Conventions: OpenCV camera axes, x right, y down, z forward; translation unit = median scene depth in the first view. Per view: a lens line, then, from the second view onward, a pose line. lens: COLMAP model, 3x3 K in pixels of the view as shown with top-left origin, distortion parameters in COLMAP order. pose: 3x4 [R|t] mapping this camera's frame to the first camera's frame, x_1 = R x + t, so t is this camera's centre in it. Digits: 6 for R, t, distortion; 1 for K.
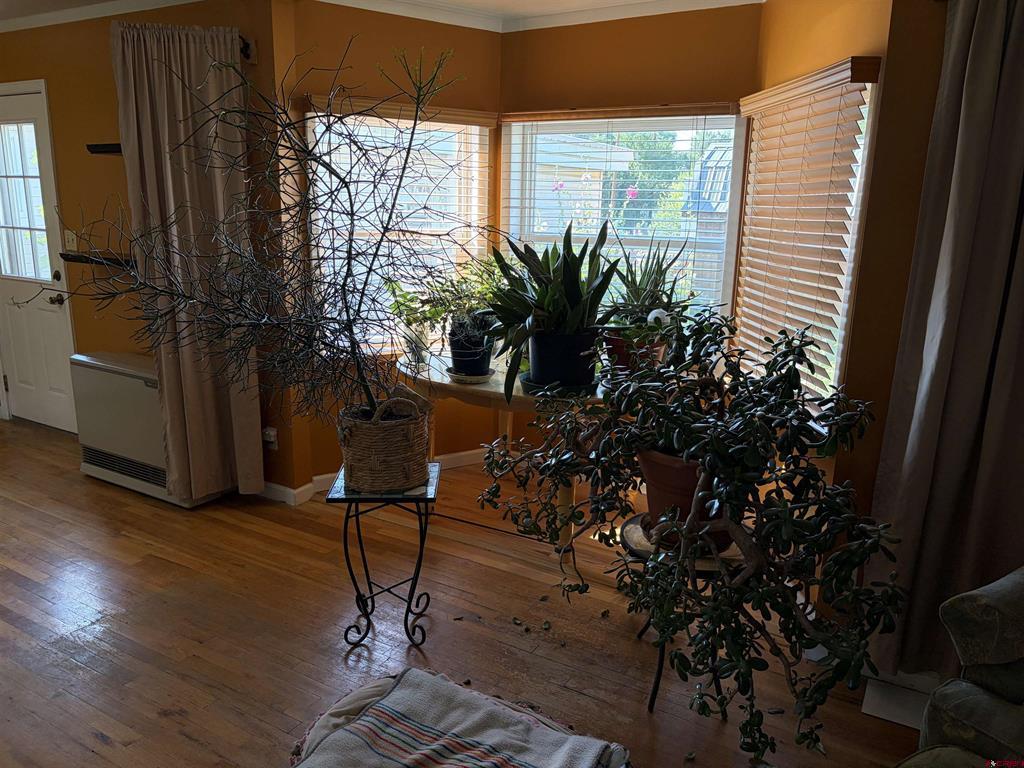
lens RADIAL K [[777.6, 0, 509.8], [0, 777.6, 386.8], [0, 0, 1]] dist [0.027835, -0.026876]
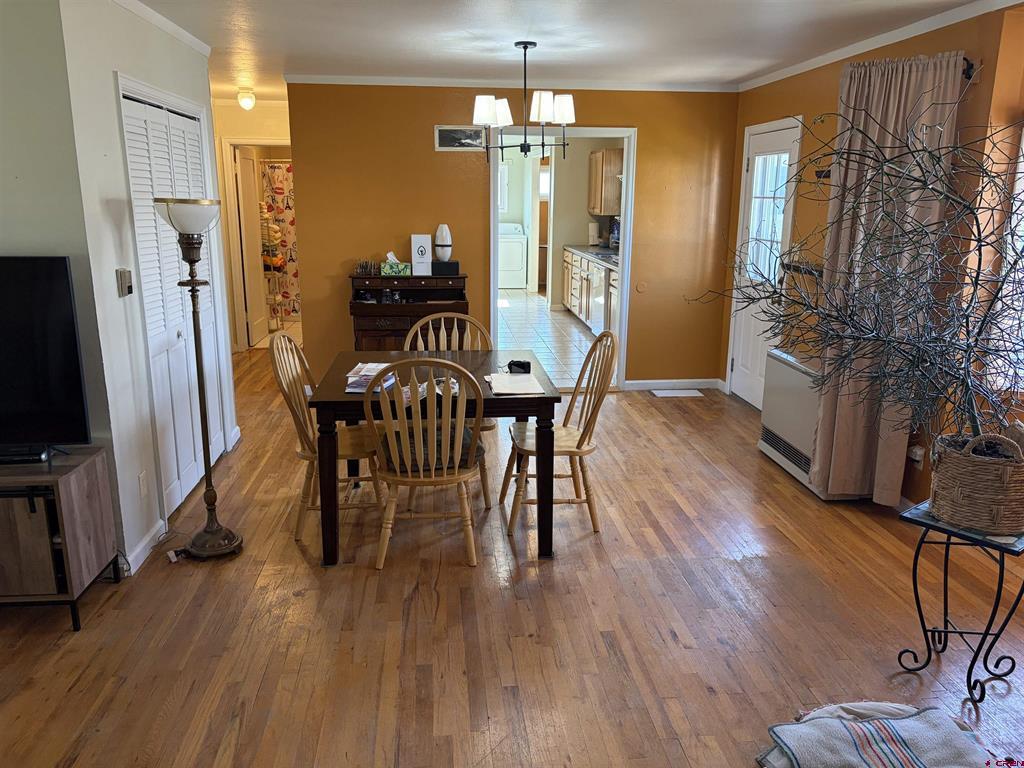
lens RADIAL K [[777.6, 0, 516.3], [0, 777.6, 383.9], [0, 0, 1]] dist [0.027835, -0.026876]
pose [[0.602125, 0.172339, -0.779580, 0.166359], [-0.183685, 0.980135, 0.074802, -0.007168], [0.776985, 0.098157, 0.621820, -0.032968]]
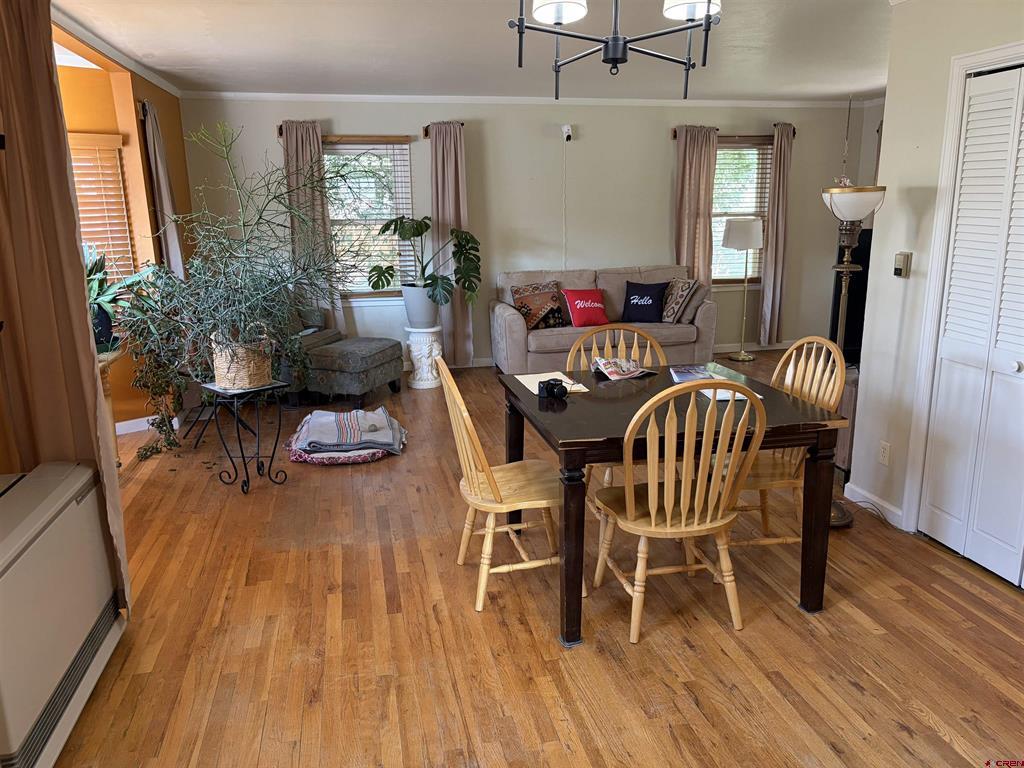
lens RADIAL K [[777.6, 0, 518.0], [0, 777.6, 386.3], [0, 0, 1]] dist [0.027835, -0.026876]
pose [[-0.686774, -0.180122, 0.704200, -1.276249], [0.172805, 0.900574, 0.398880, -0.318663], [-0.706031, 0.395630, -0.587365, 1.188721]]
